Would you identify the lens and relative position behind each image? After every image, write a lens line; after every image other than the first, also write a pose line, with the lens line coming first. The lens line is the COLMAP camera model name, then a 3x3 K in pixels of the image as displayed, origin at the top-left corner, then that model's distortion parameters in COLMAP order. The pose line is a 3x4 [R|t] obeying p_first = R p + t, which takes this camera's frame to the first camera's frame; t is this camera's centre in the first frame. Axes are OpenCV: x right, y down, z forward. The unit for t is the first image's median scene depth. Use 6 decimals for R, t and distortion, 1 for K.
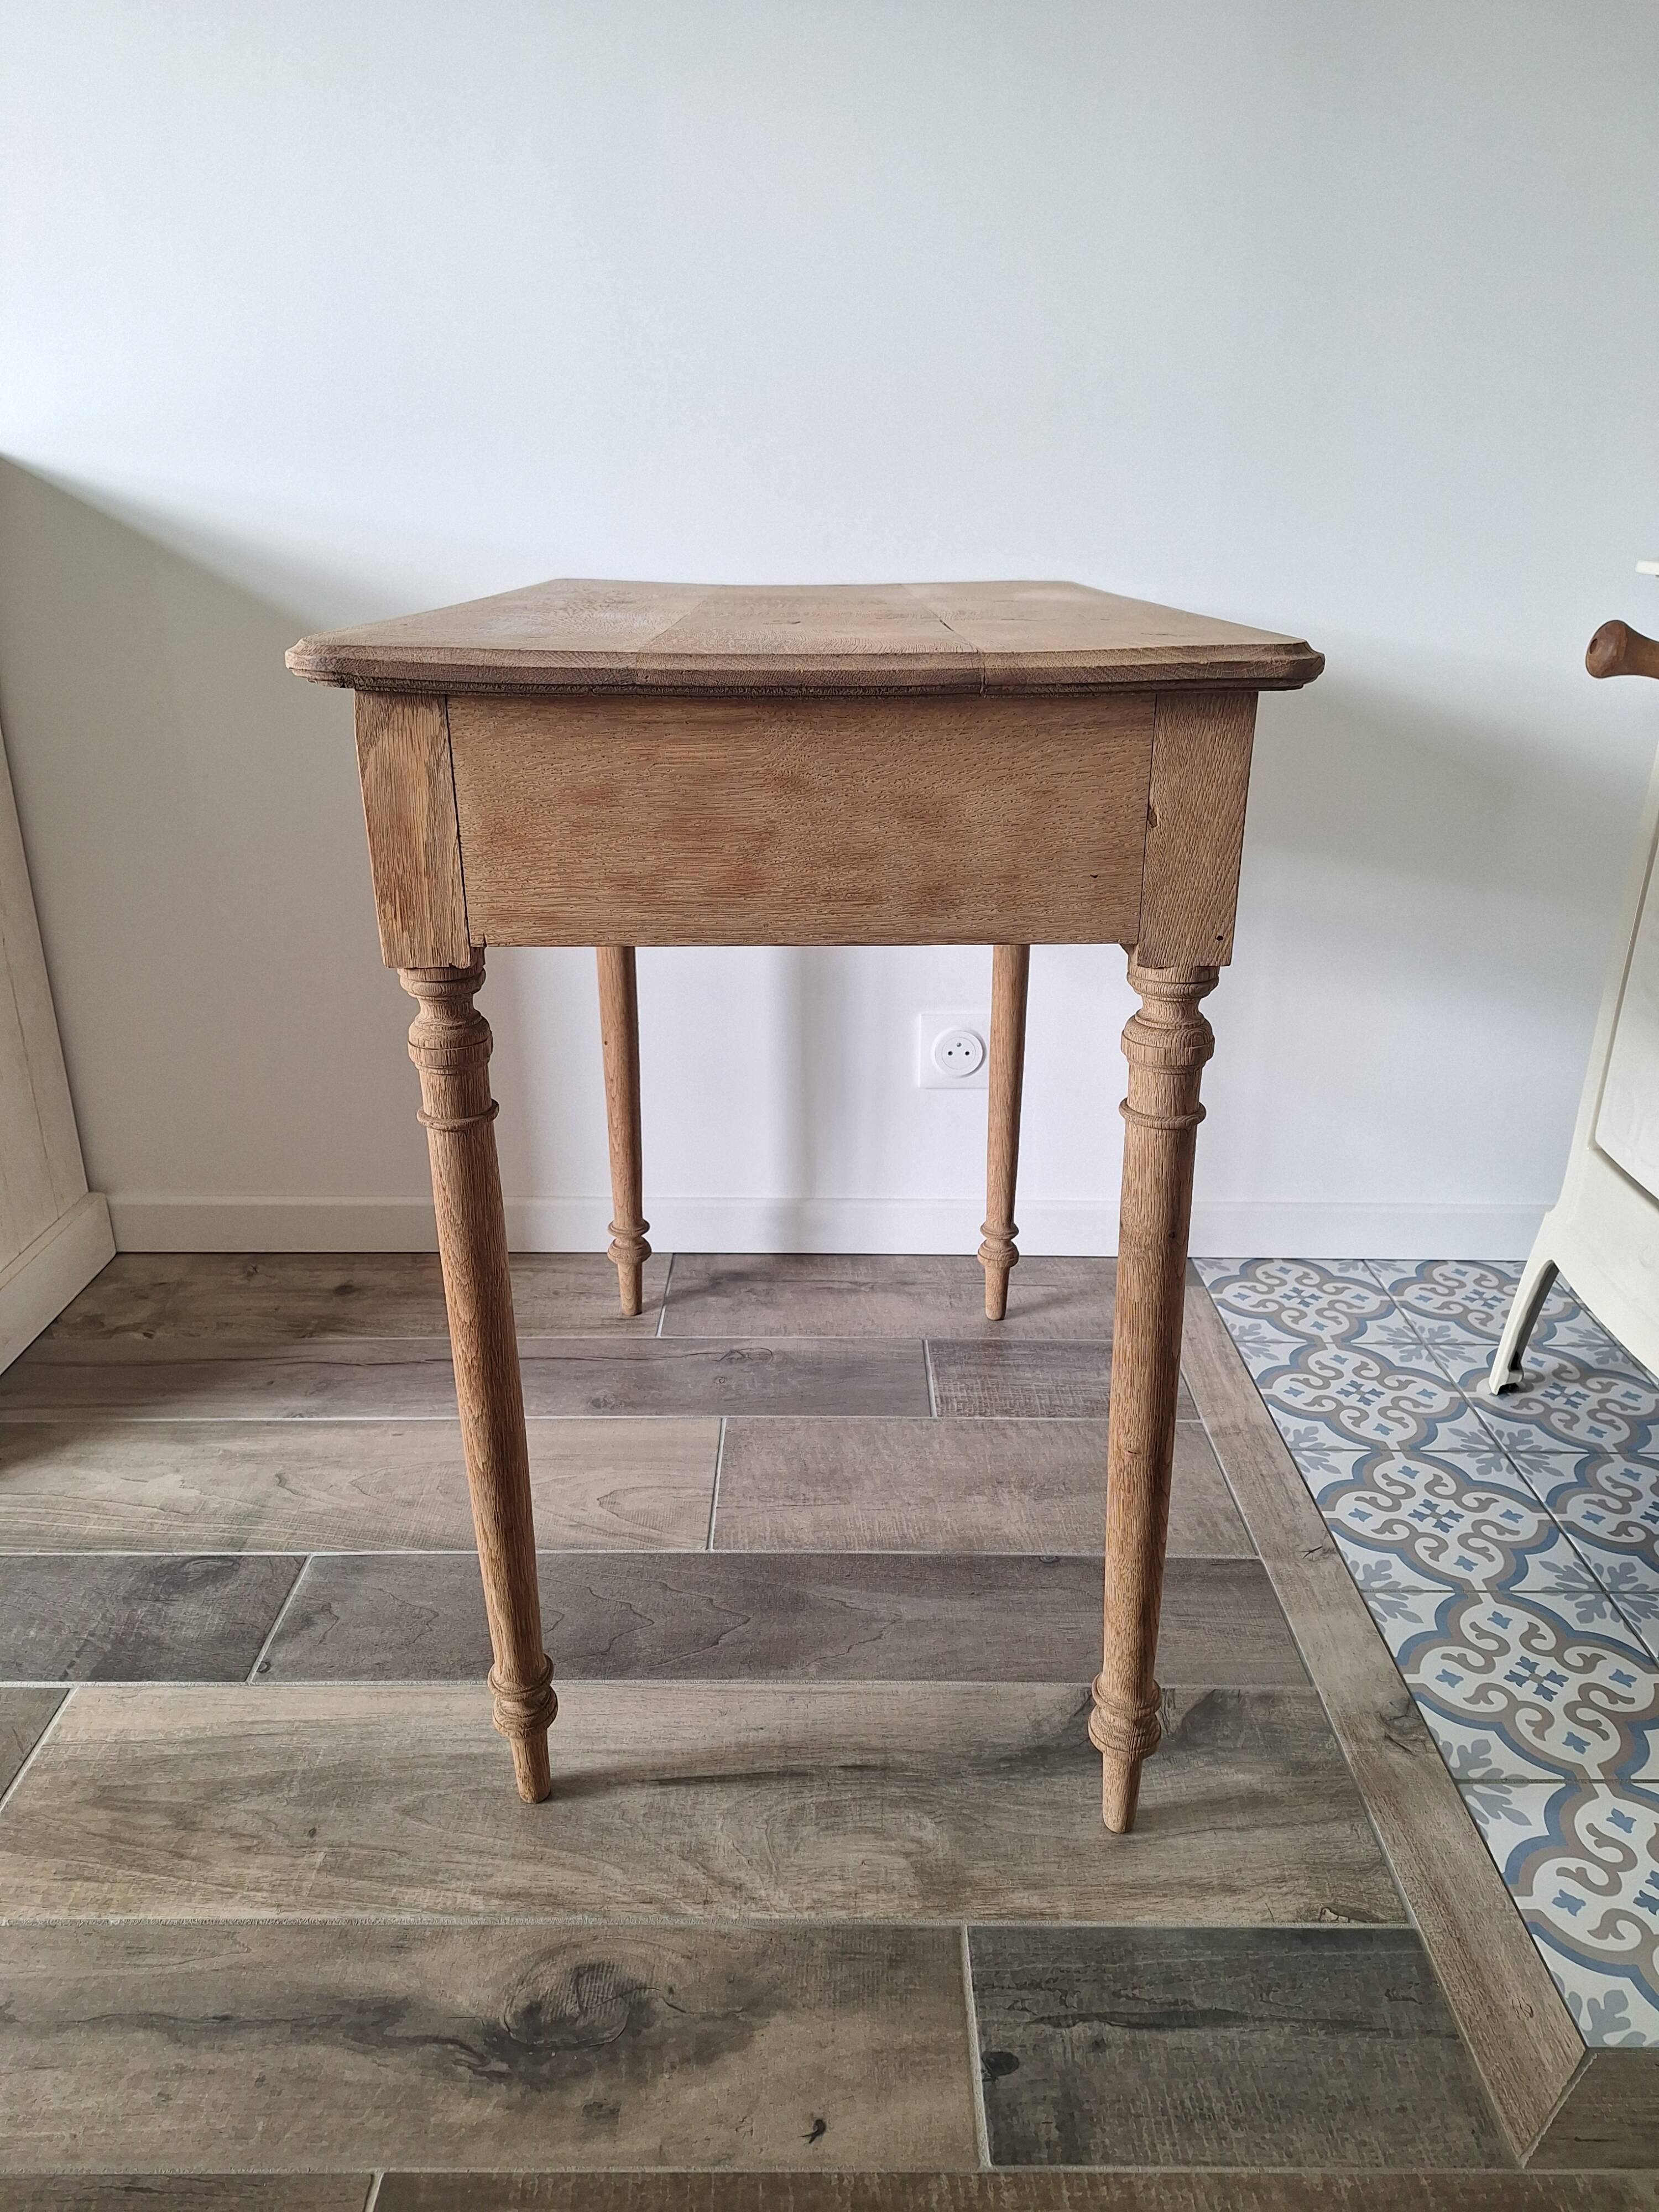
lens RADIAL K [[1561.6, 0, 841.4], [0, 1561.6, 1146.0], [0, 0, 1]] dist [0.043747, -0.053079]
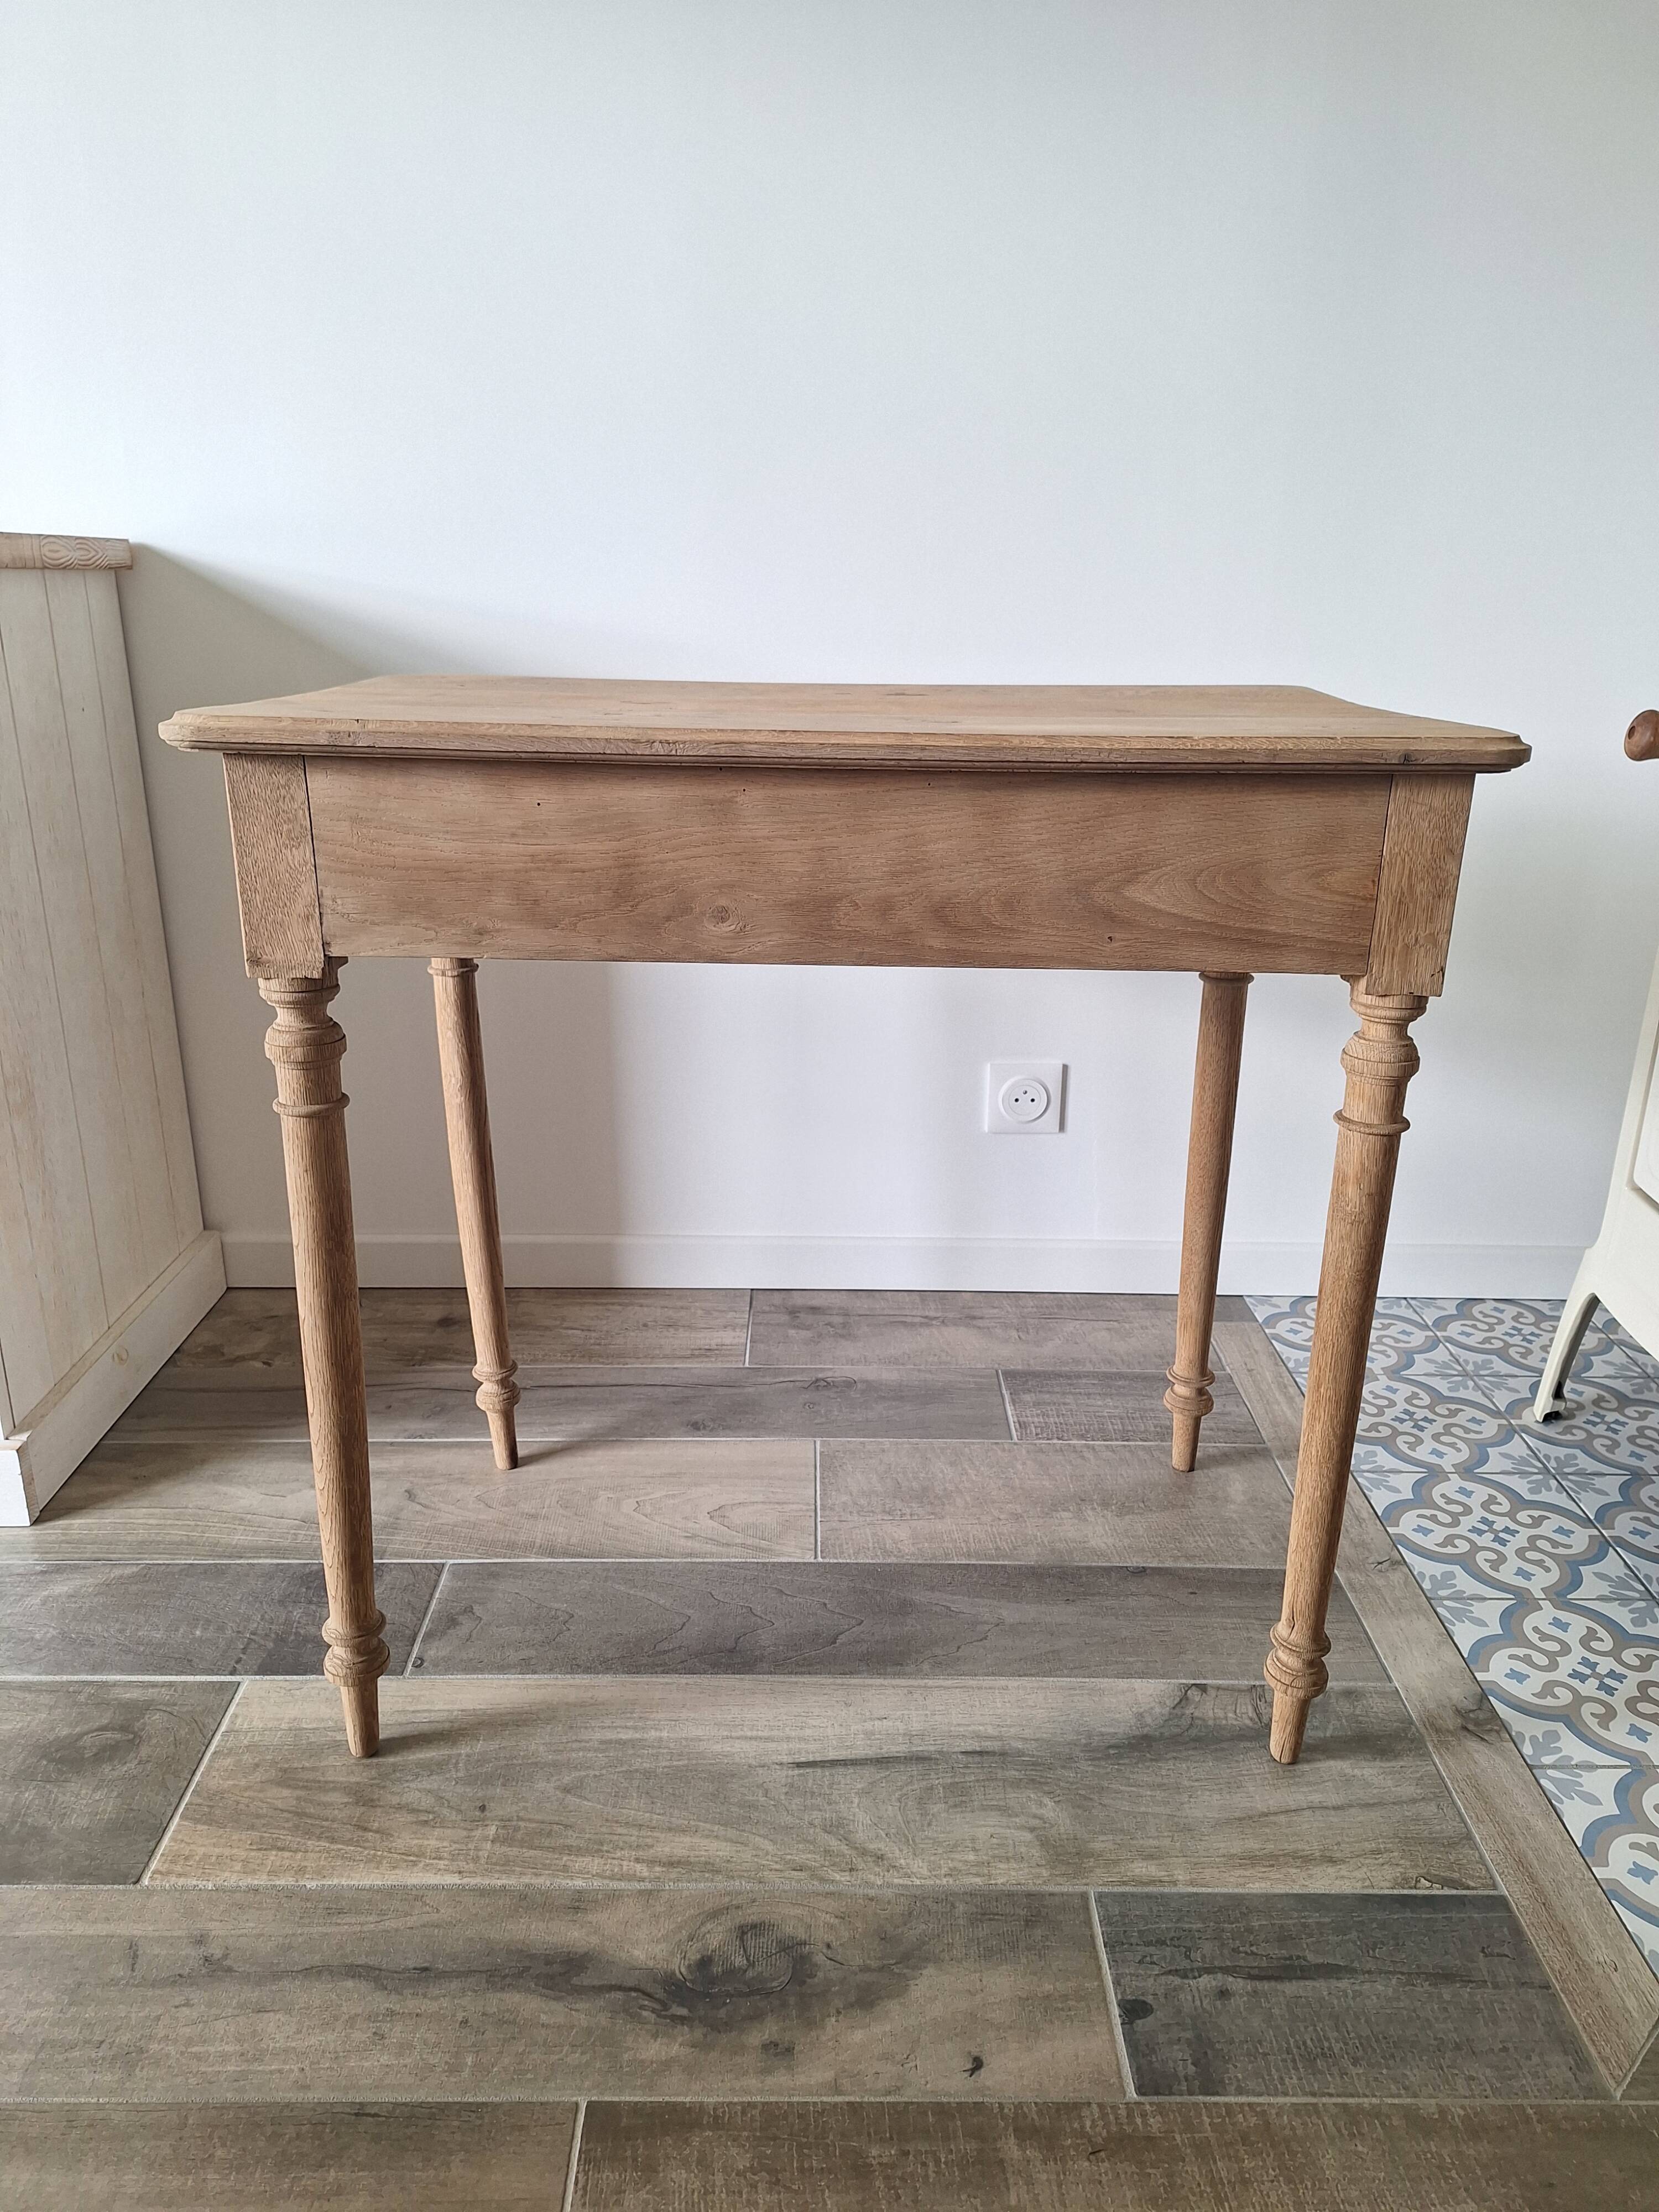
lens RADIAL K [[1561.6, 0, 831.8], [0, 1561.6, 1140.1], [0, 0, 1]] dist [0.043747, -0.053079]
pose [[0.999995, 0.002500, 0.002107, -0.083336], [-0.002410, 0.999125, -0.041764, 0.017100], [-0.002210, 0.041759, 0.999125, -0.088092]]
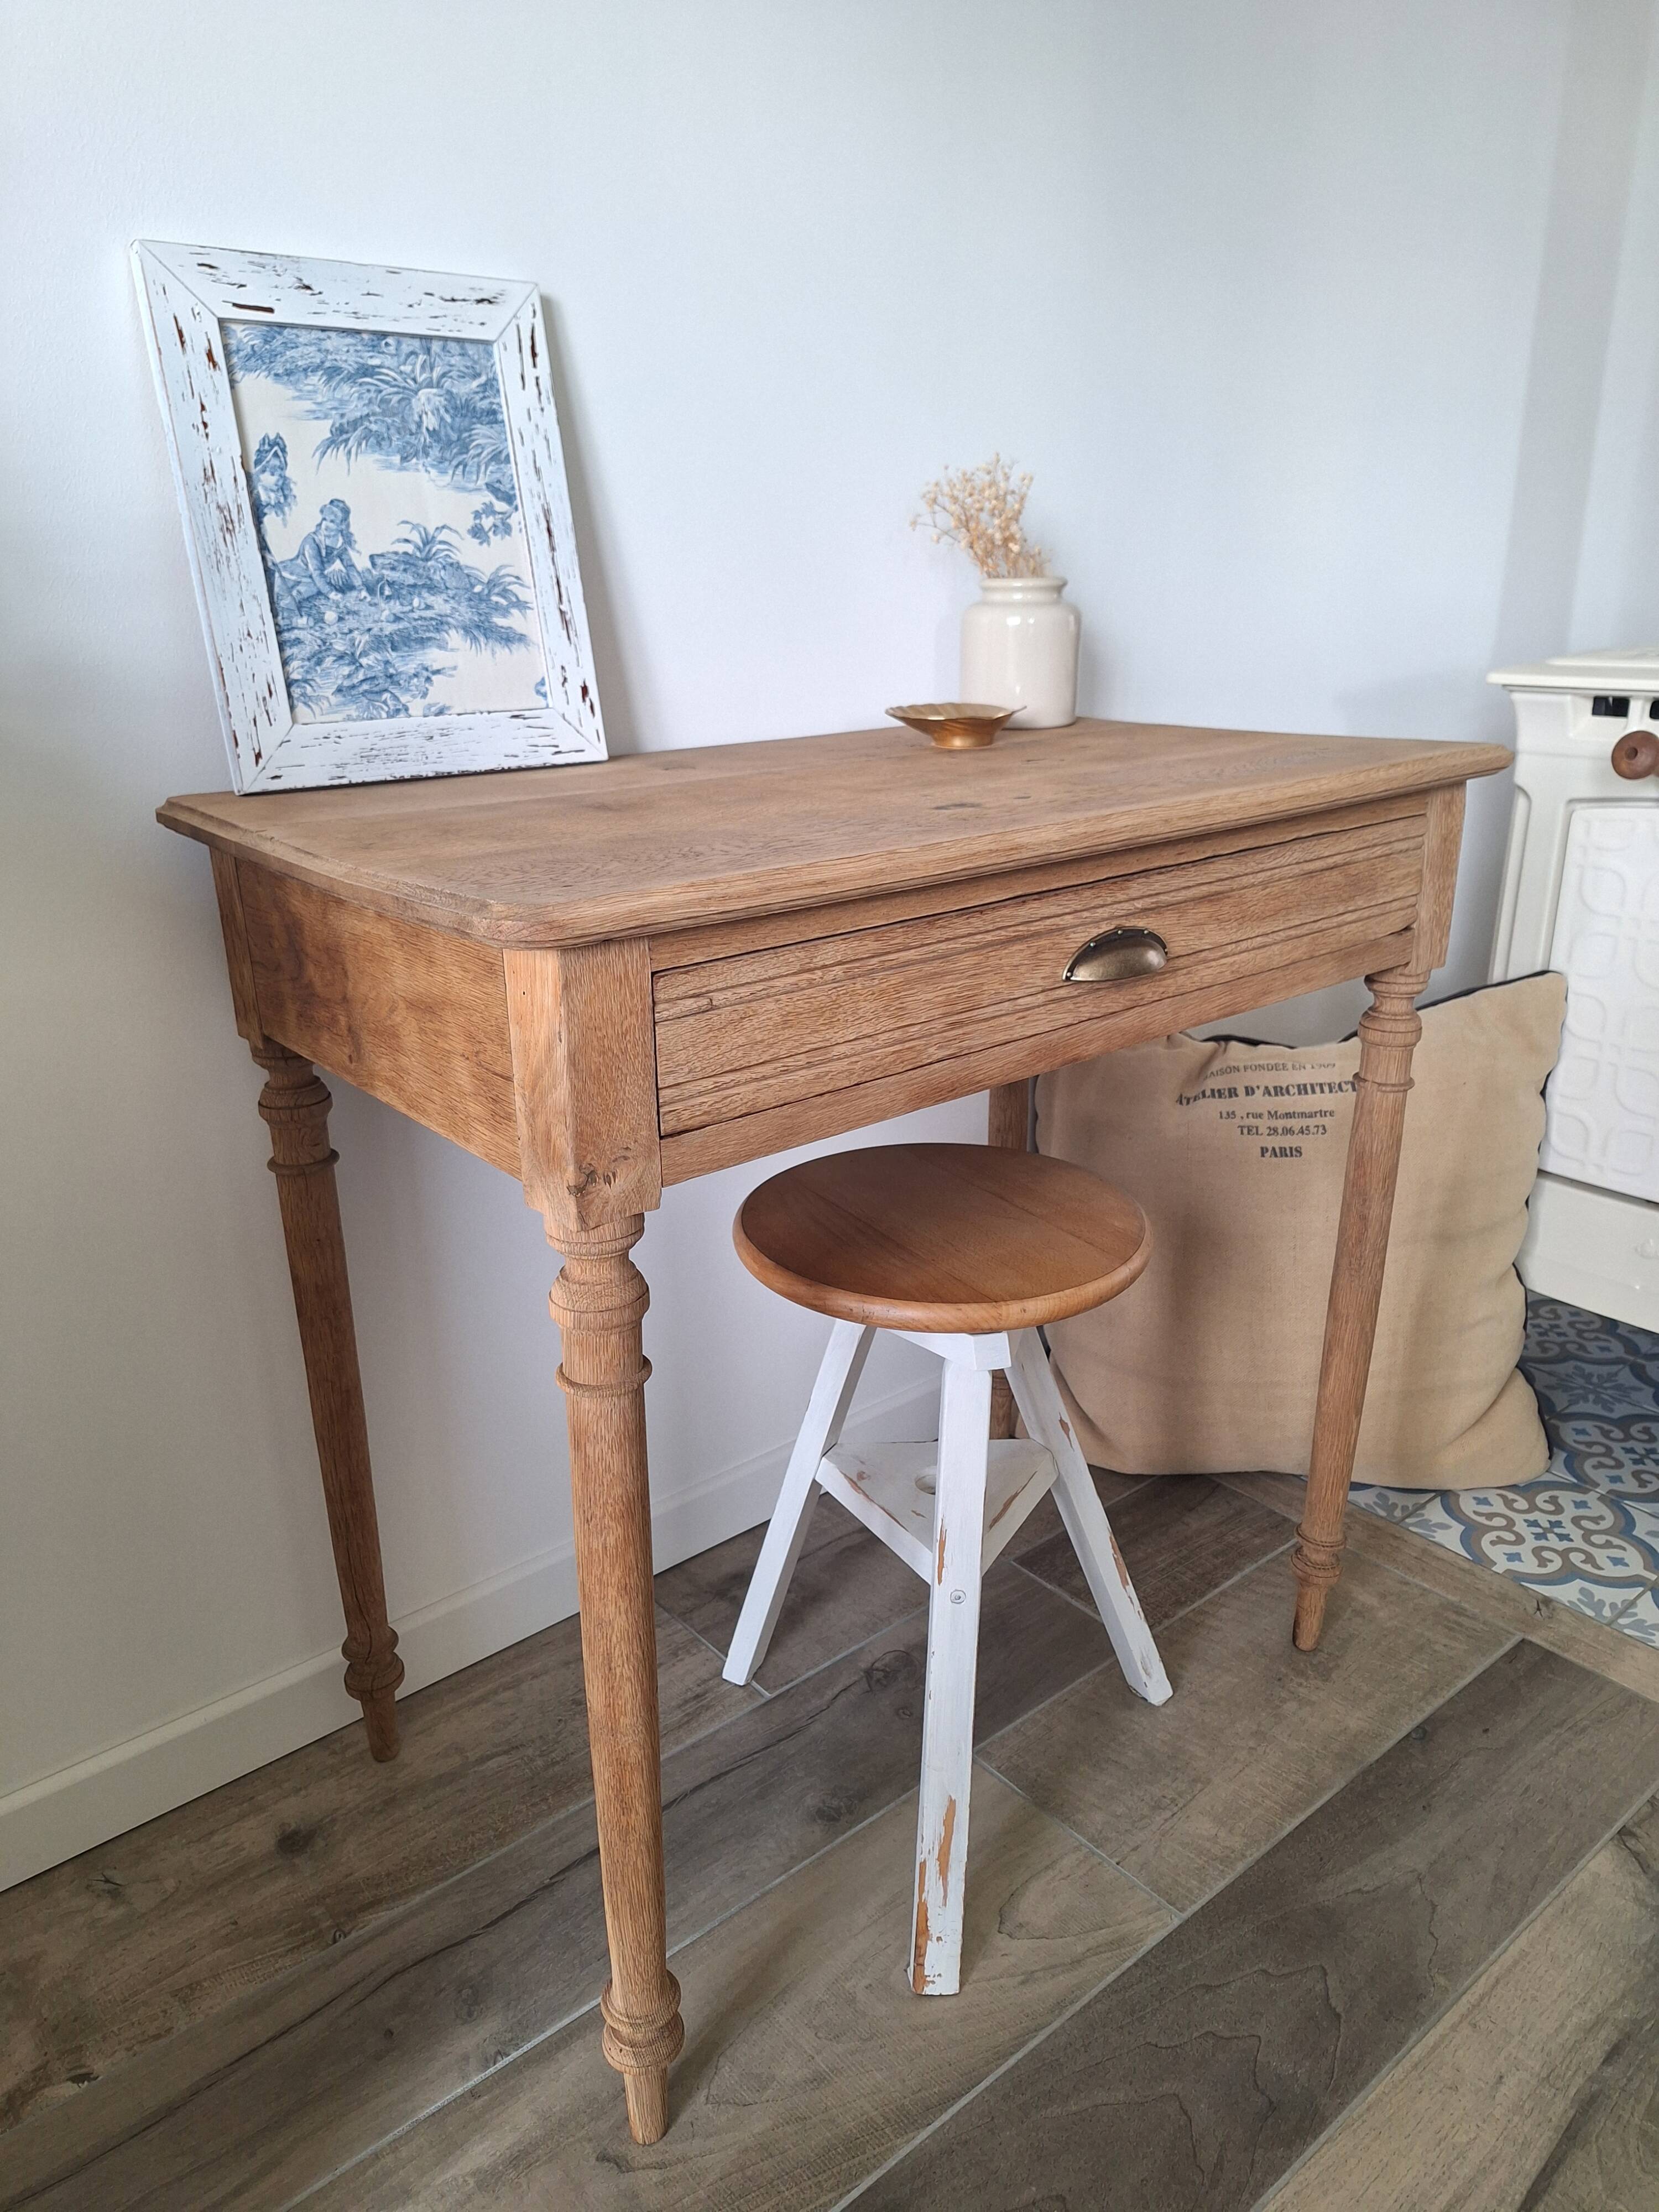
lens RADIAL K [[1561.6, 0, 832.2], [0, 1561.6, 1107.5], [0, 0, 1]] dist [0.043747, -0.053079]
pose [[0.770392, -0.225141, 0.596496, -0.661161], [0.263354, 0.964404, 0.023875, -0.229673], [-0.580638, 0.138697, 0.802261, 0.416001]]
